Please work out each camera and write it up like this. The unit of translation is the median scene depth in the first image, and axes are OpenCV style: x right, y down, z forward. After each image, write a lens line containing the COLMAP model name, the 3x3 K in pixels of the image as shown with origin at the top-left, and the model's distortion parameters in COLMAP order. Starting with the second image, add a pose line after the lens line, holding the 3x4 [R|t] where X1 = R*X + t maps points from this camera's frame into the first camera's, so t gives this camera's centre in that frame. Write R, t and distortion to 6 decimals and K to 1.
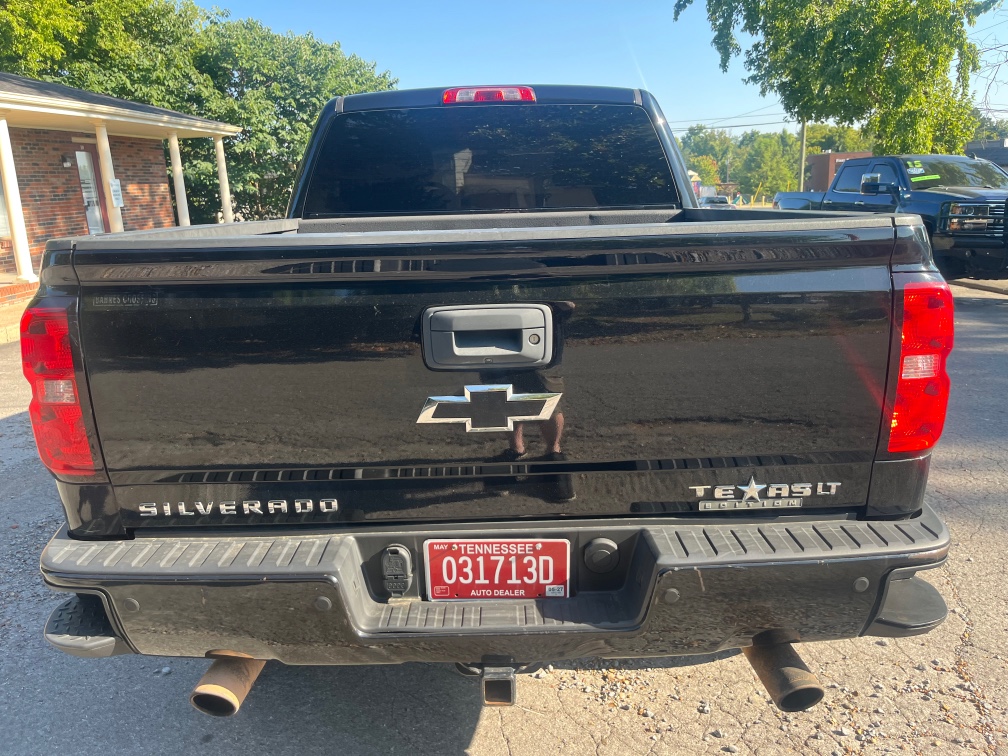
lens RADIAL K [[771.6, 0, 504.0], [0, 771.6, 378.0], [0, 0, 1]] dist [0.042015, -0.083791]
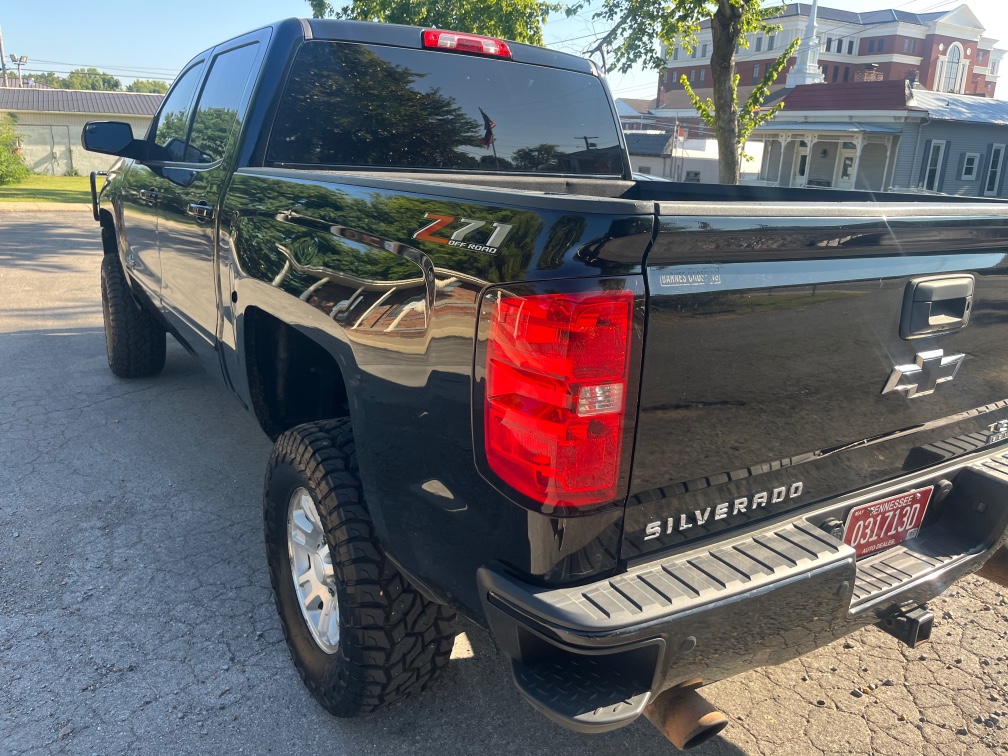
lens RADIAL K [[771.6, 0, 504.0], [0, 771.6, 378.0], [0, 0, 1]] dist [0.042015, -0.083791]
pose [[0.831460, -0.084017, 0.549195, -1.017742], [0.058049, 0.996227, 0.064521, -0.053572], [-0.552543, -0.021767, 0.833200, 0.402379]]
